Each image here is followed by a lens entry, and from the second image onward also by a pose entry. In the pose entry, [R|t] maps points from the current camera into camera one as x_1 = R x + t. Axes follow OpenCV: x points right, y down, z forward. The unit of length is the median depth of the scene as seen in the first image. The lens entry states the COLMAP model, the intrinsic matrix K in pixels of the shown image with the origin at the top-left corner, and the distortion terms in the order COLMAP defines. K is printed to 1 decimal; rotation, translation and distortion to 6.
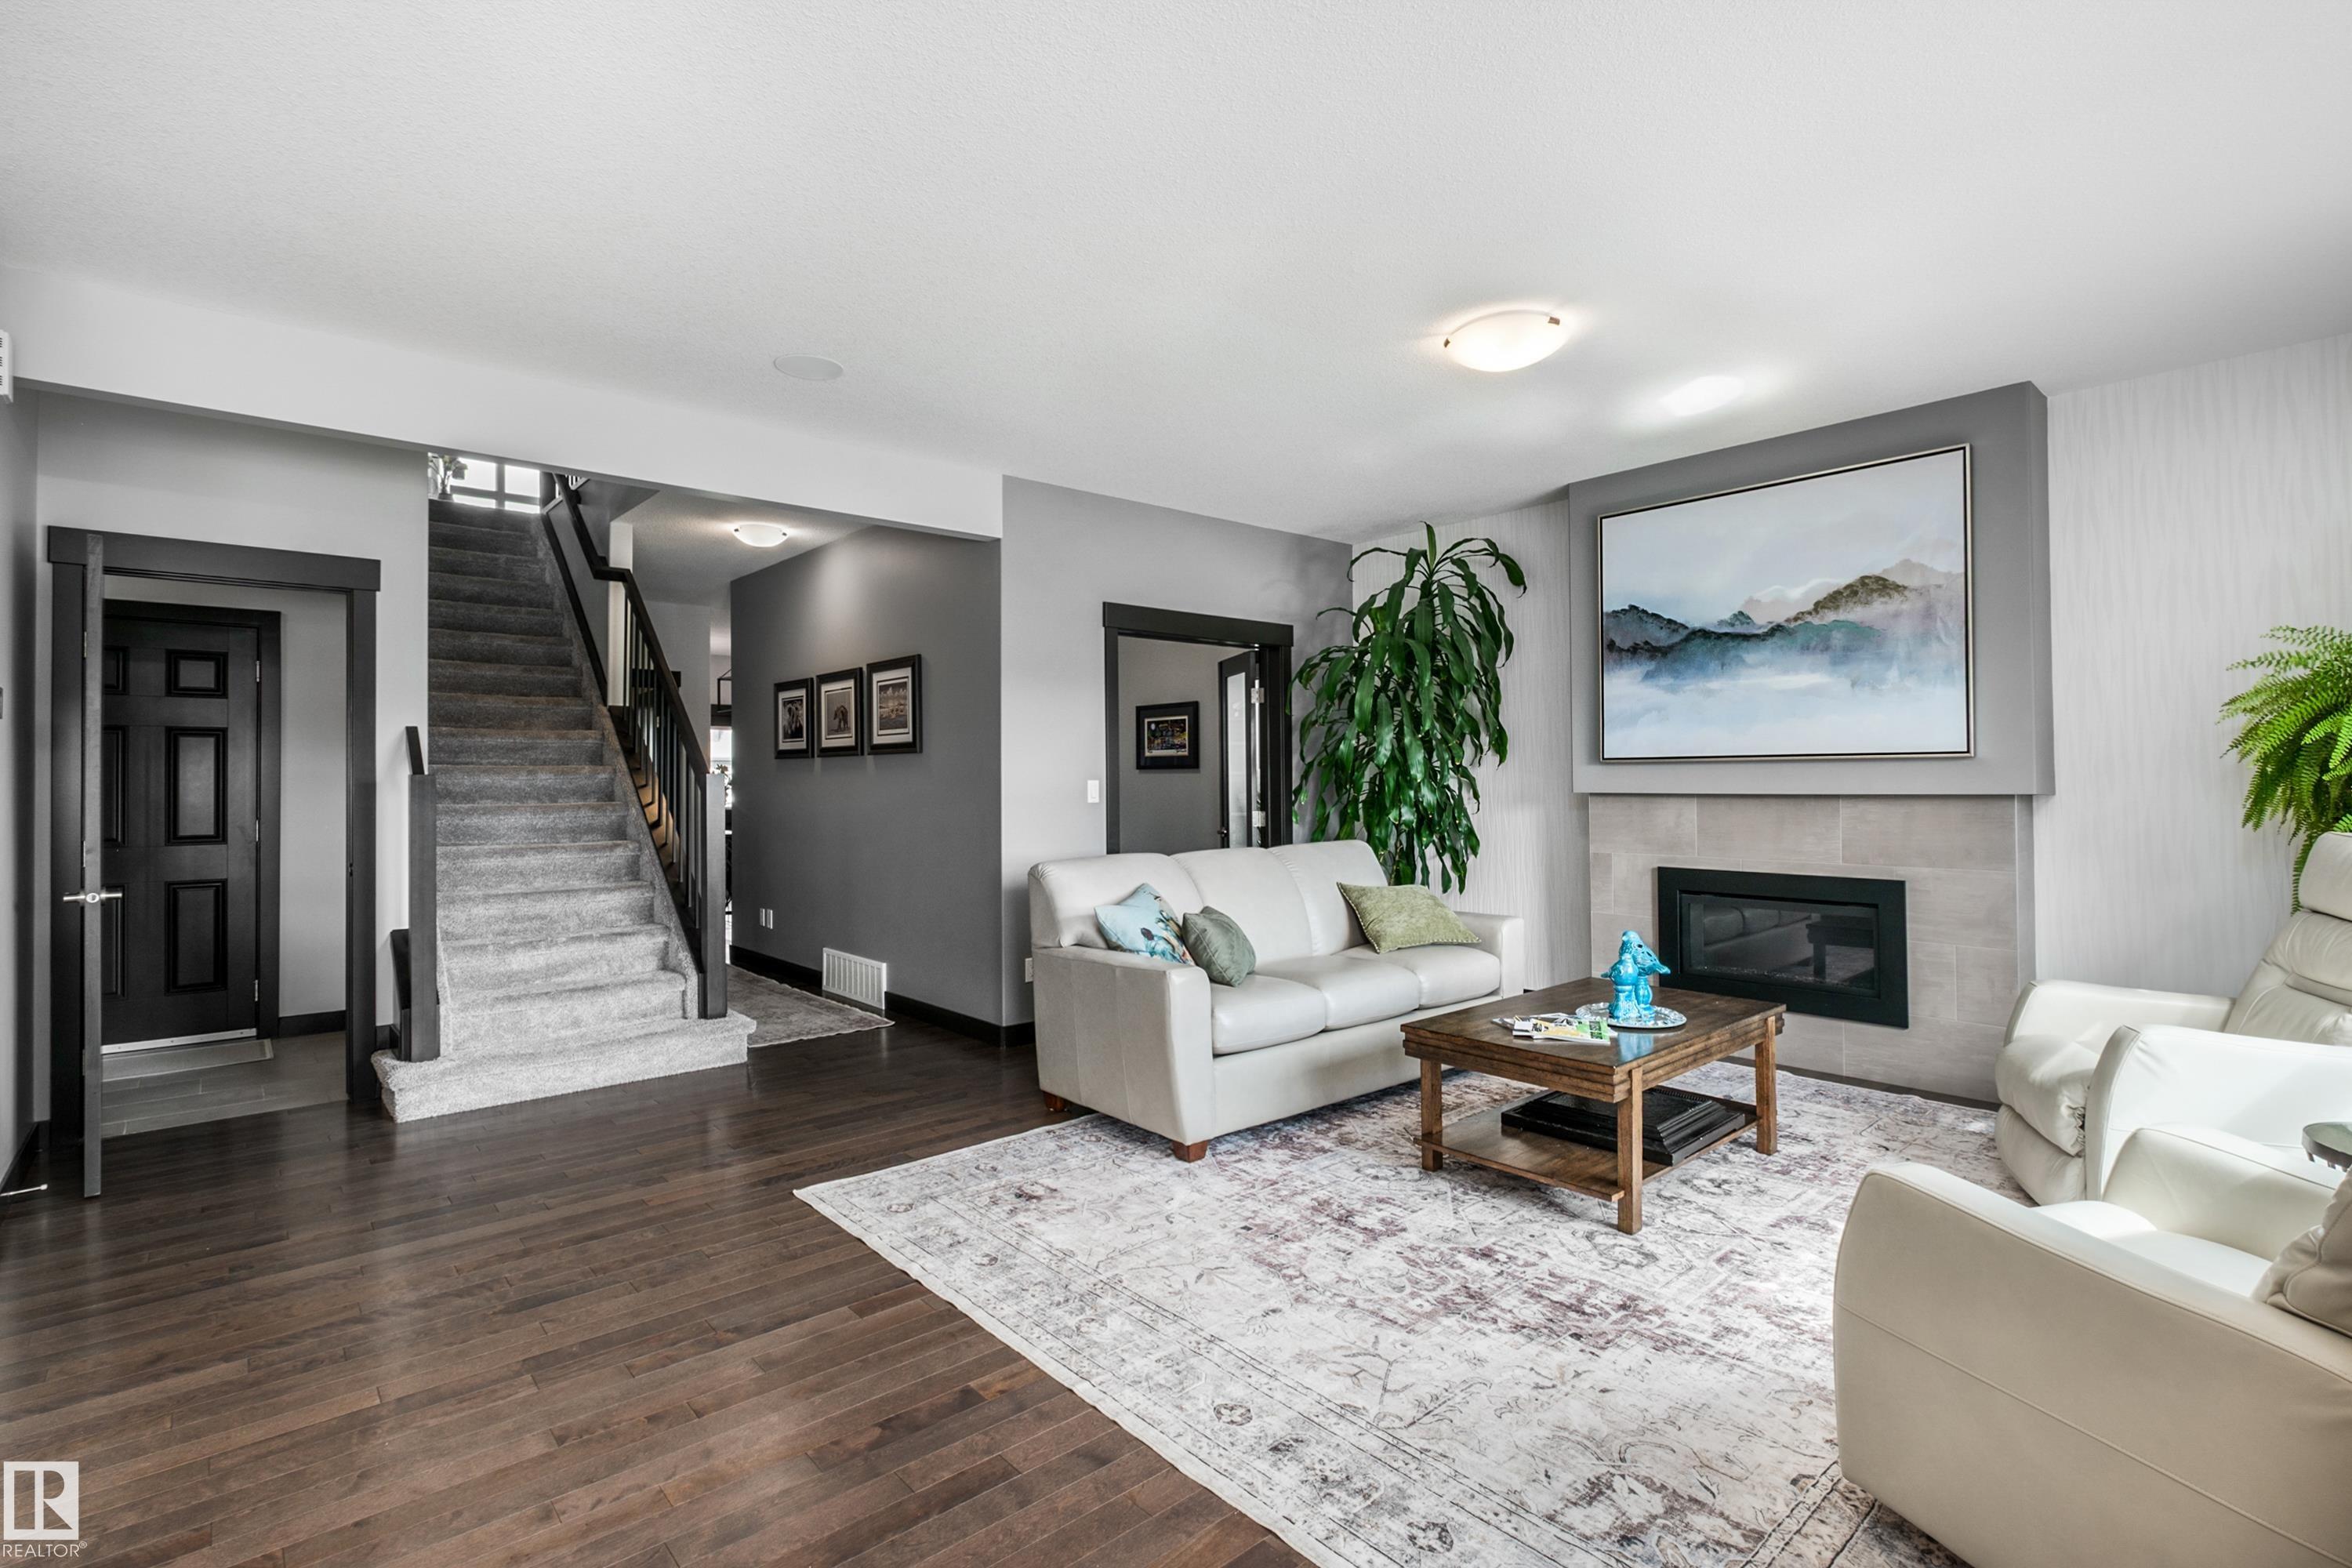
lens RADIAL K [[1124.1, 0, 1163.9], [0, 1124.1, 775.5], [0, 0, 1]] dist [0.013315, -0.003370]
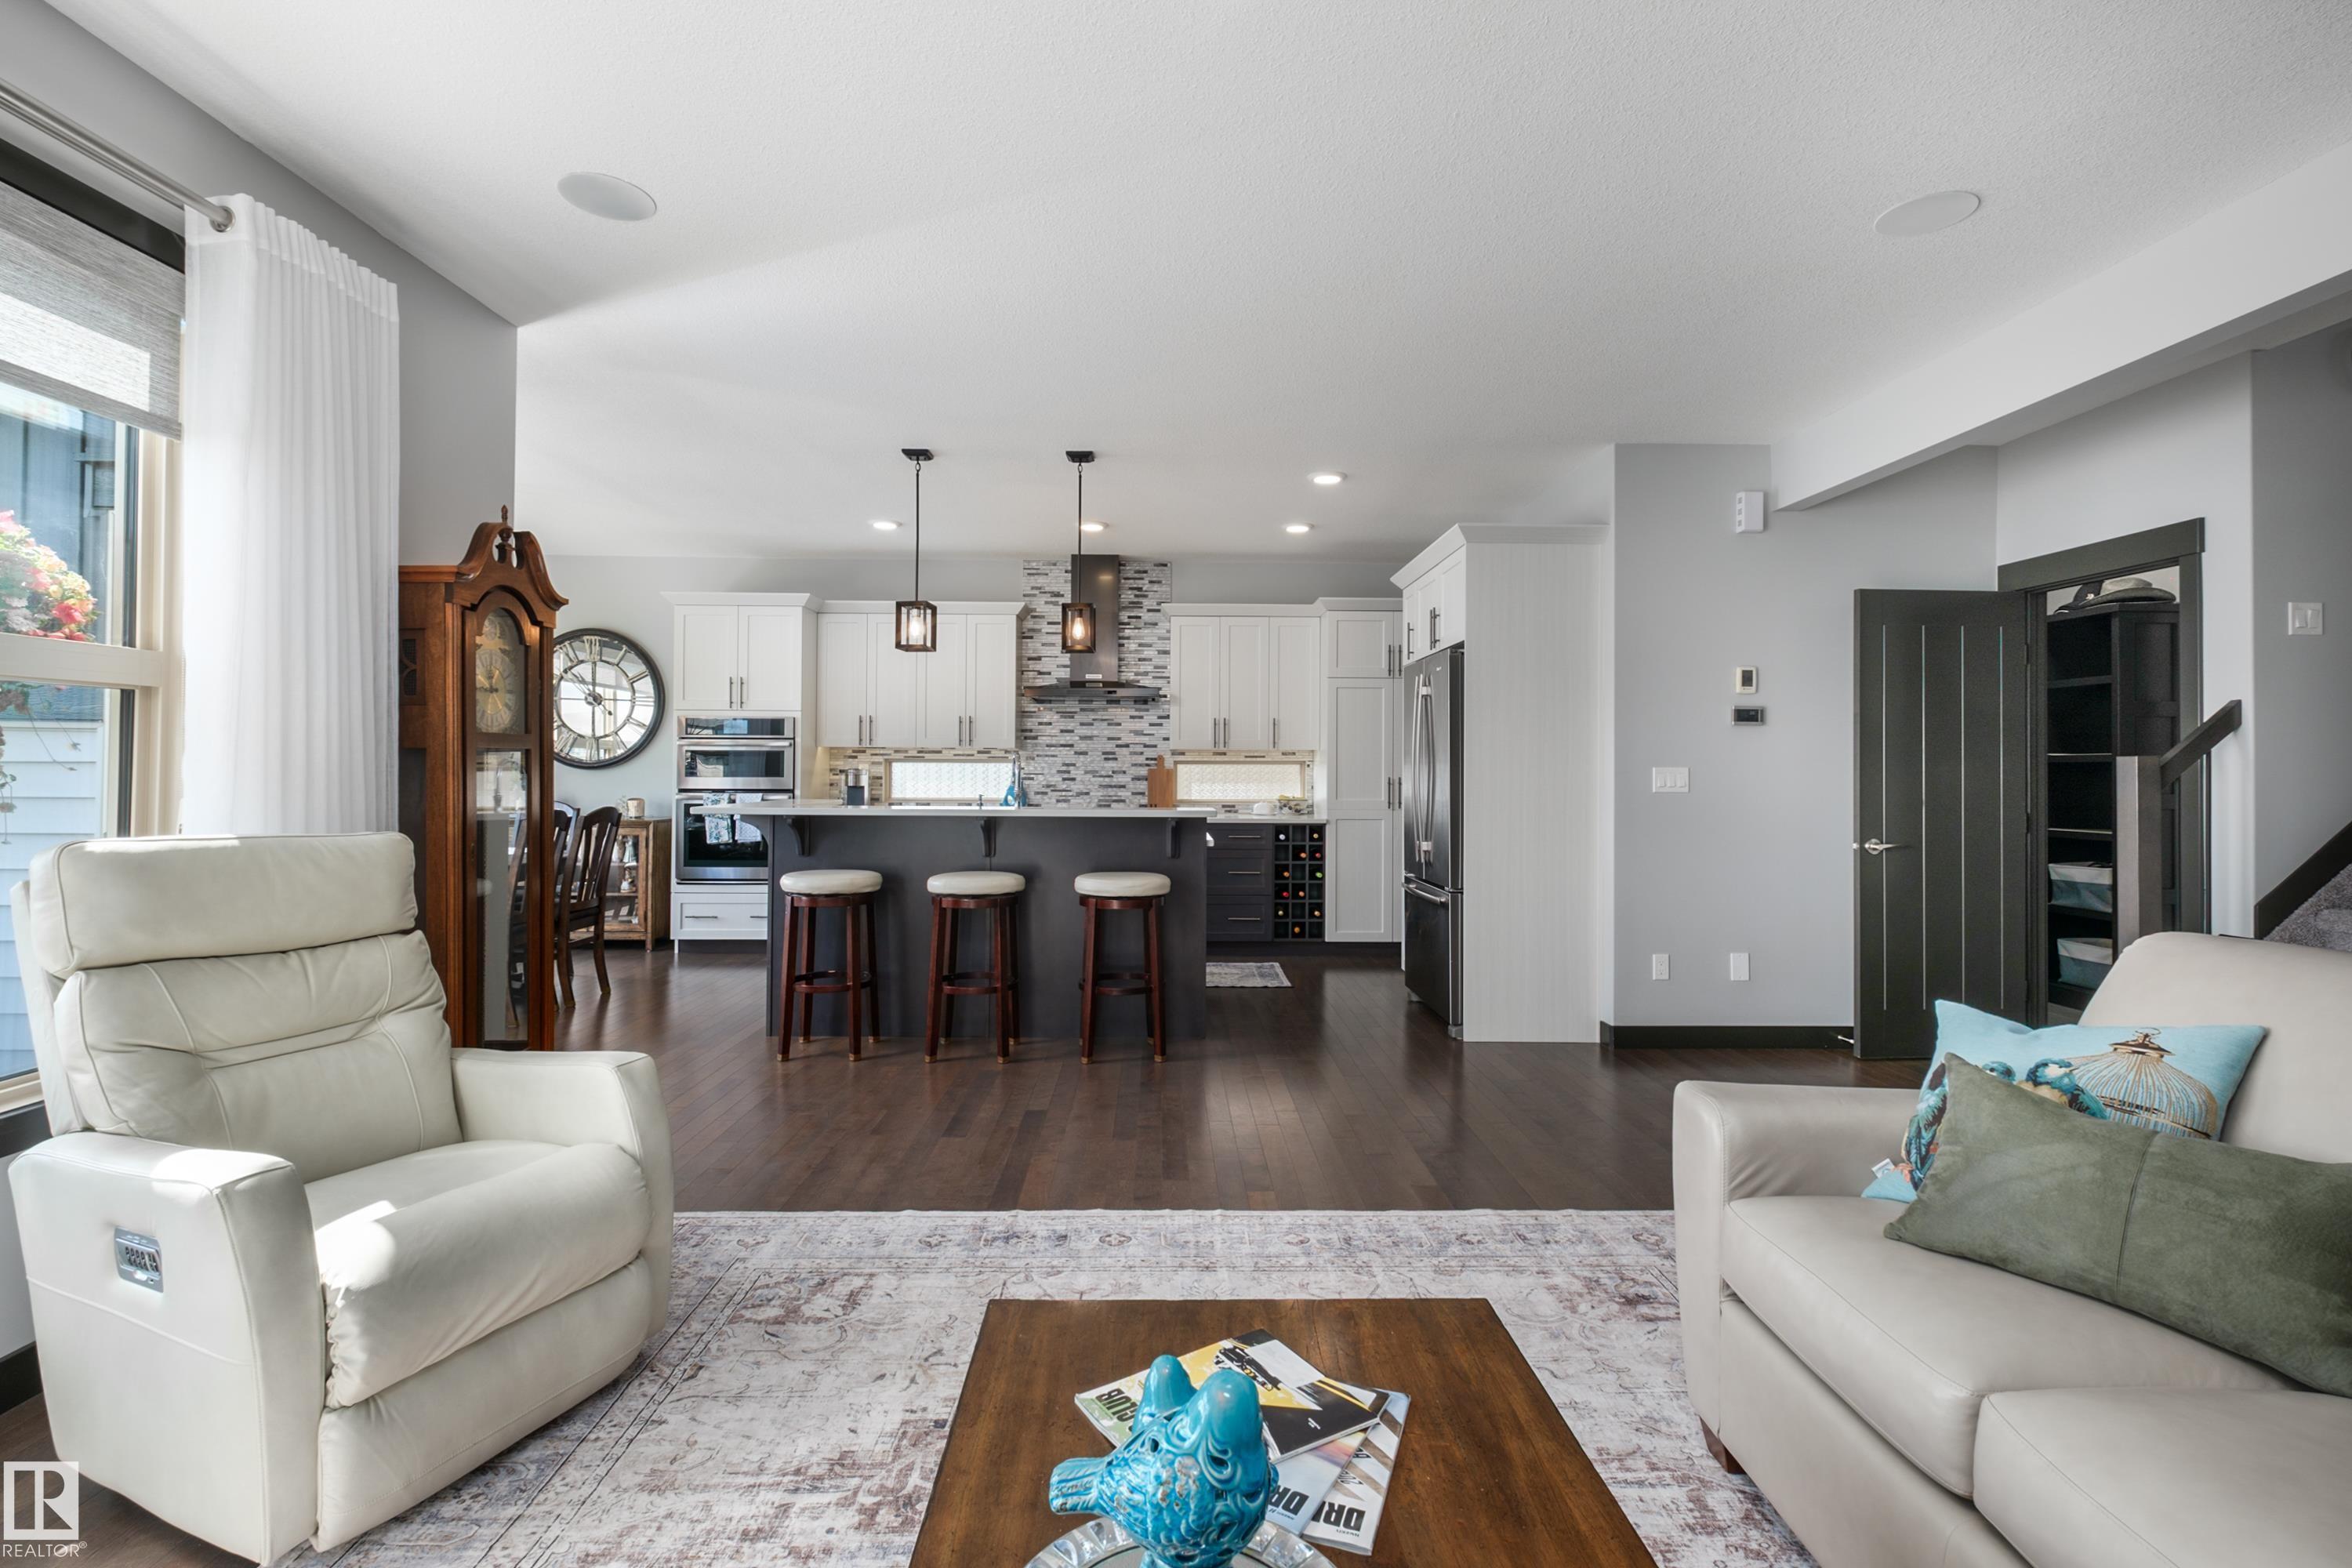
lens RADIAL K [[1063.6, 0, 1172.5], [0, 1063.6, 758.2], [0, 0, 1]] dist [0.017755, -0.000733]
pose [[-0.642328, -0.005681, -0.766409, 0.587787], [-0.001301, 0.999979, -0.006322, 0.007368], [0.766429, -0.003064, -0.642322, 1.116777]]
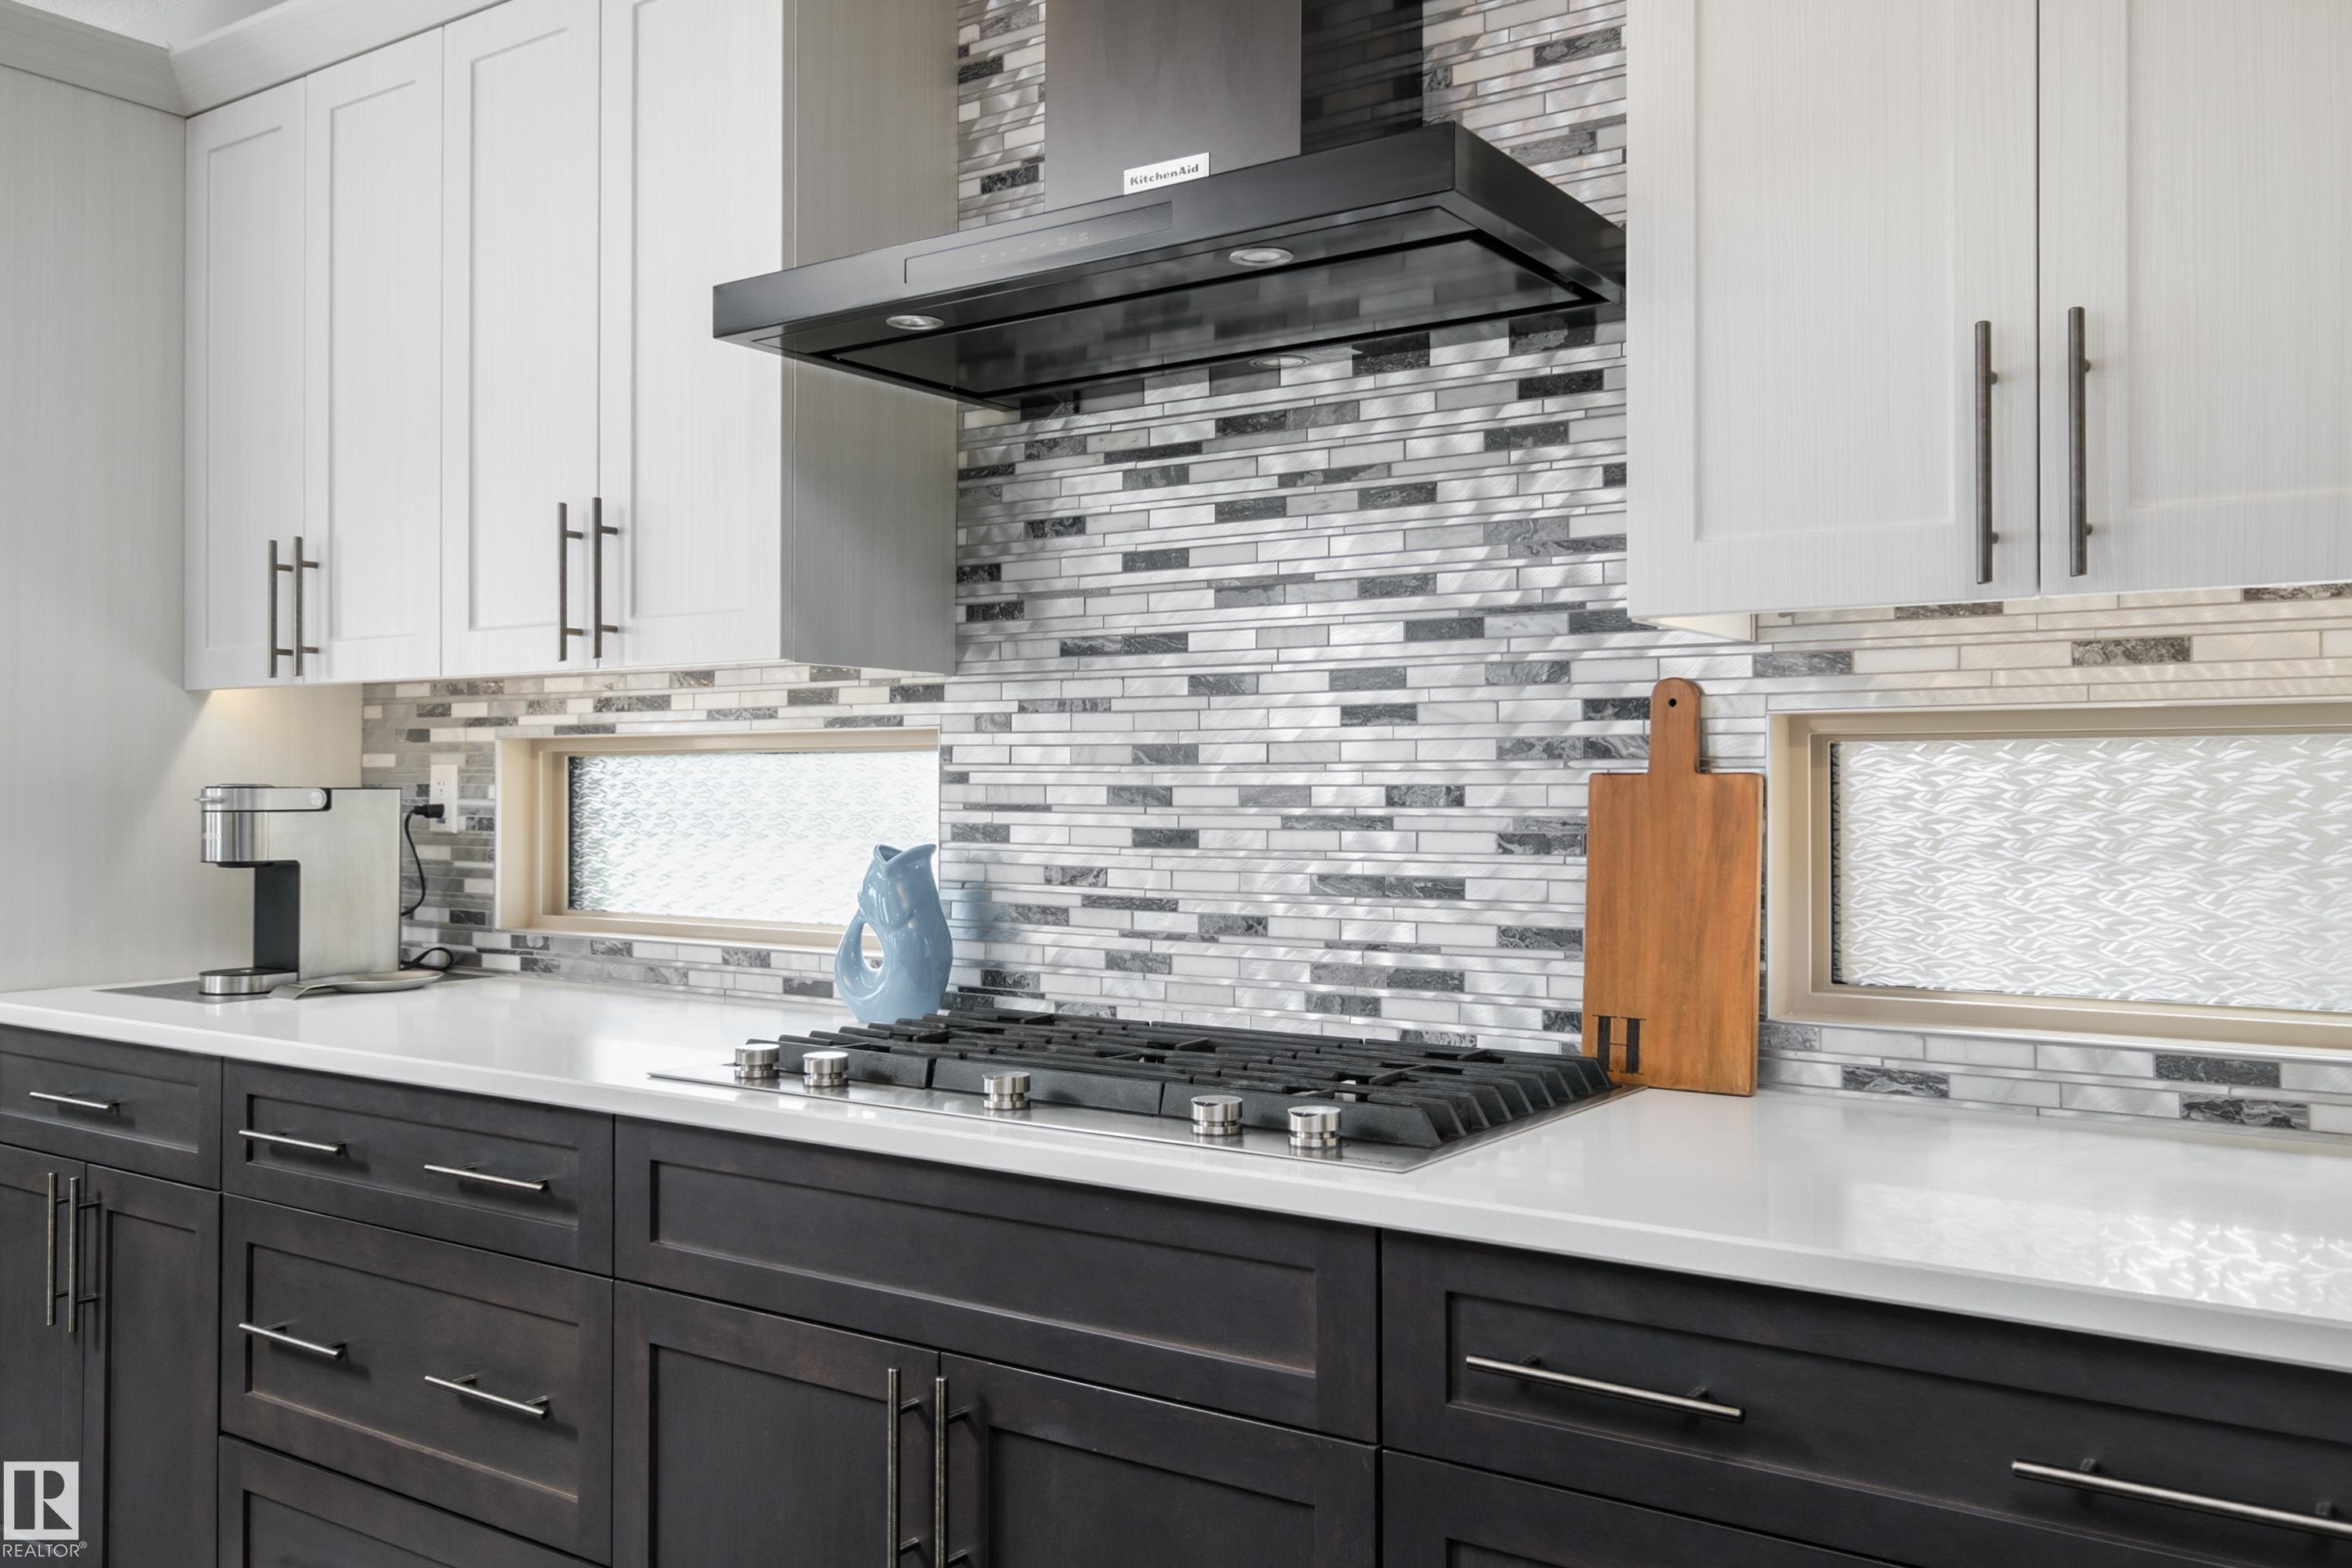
lens RADIAL K [[1942.7, 0, 1173.4], [0, 1942.7, 763.5], [0, 0, 1]] dist [0.004864, 0.011667]
pose [[-0.967849, 0.001636, -0.251528, -0.723092], [0.004750, 0.999919, -0.011775, 0.018194], [0.251489, -0.012591, -0.967778, 0.252745]]
